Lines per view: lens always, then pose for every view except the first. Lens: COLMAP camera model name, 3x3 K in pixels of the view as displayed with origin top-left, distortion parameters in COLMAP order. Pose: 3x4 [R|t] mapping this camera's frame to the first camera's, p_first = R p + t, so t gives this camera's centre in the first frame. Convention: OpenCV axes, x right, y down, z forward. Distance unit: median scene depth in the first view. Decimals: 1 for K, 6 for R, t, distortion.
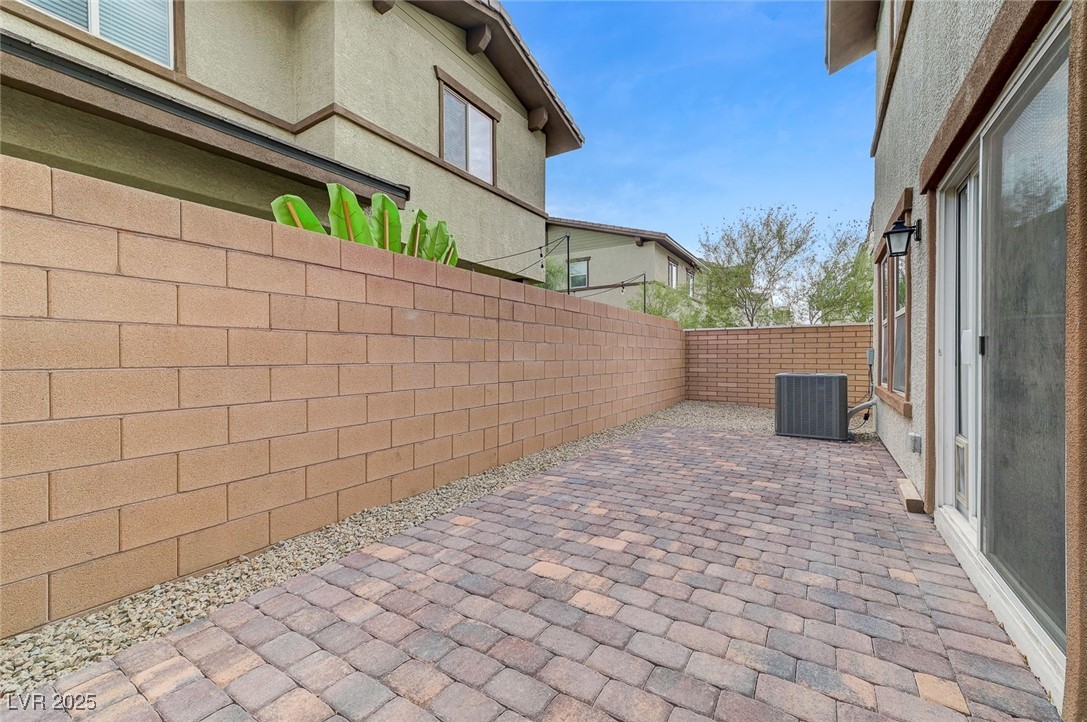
lens RADIAL K [[432.5, 0, 540.1], [0, 432.5, 359.3], [0, 0, 1]] dist [0.009439, -0.000028]
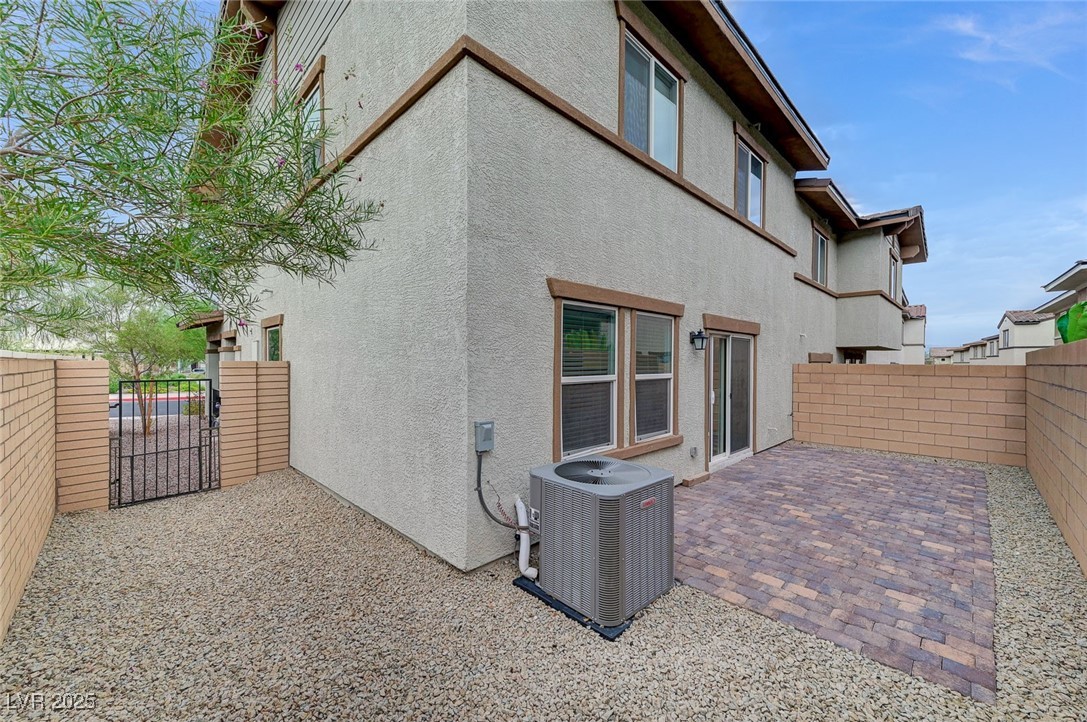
lens RADIAL K [[423.1, 0, 544.5], [0, 423.1, 361.3], [0, 0, 1]] dist [0.021681, 0.000325]
pose [[-0.978287, -0.001660, 0.207247, 1.132955], [-0.001173, 0.999996, 0.002469, -0.202151], [-0.207250, 0.002173, -0.978286, 2.973929]]
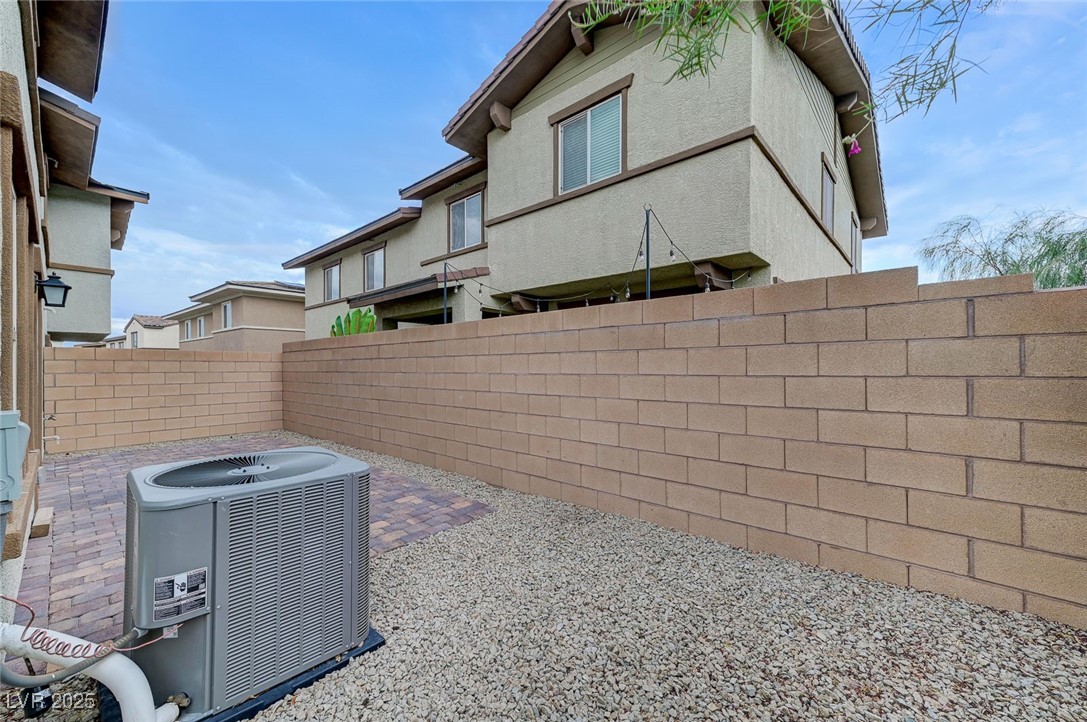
lens RADIAL K [[423.1, 0, 544.5], [0, 423.1, 361.3], [0, 0, 1]] dist [0.021681, 0.000325]
pose [[-0.148430, -0.008597, -0.988886, 1.808222], [0.000654, 0.999961, -0.008792, -0.090050], [0.988923, -0.001951, -0.148418, 2.479998]]
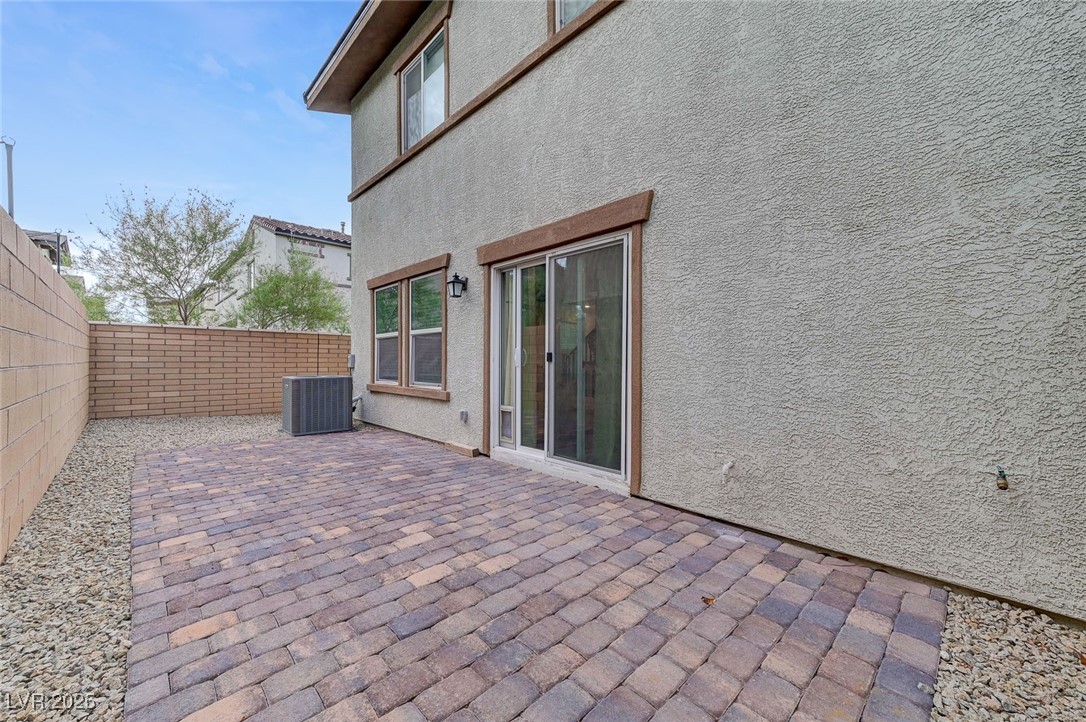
lens RADIAL K [[422.7, 0, 544.0], [0, 422.7, 361.3], [0, 0, 1]] dist [0.021681, 0.000325]
pose [[0.231326, 0.004898, 0.972864, -0.599014], [-0.001011, 0.999988, -0.004794, -0.001479], [-0.972876, 0.000125, 0.231328, 0.355137]]
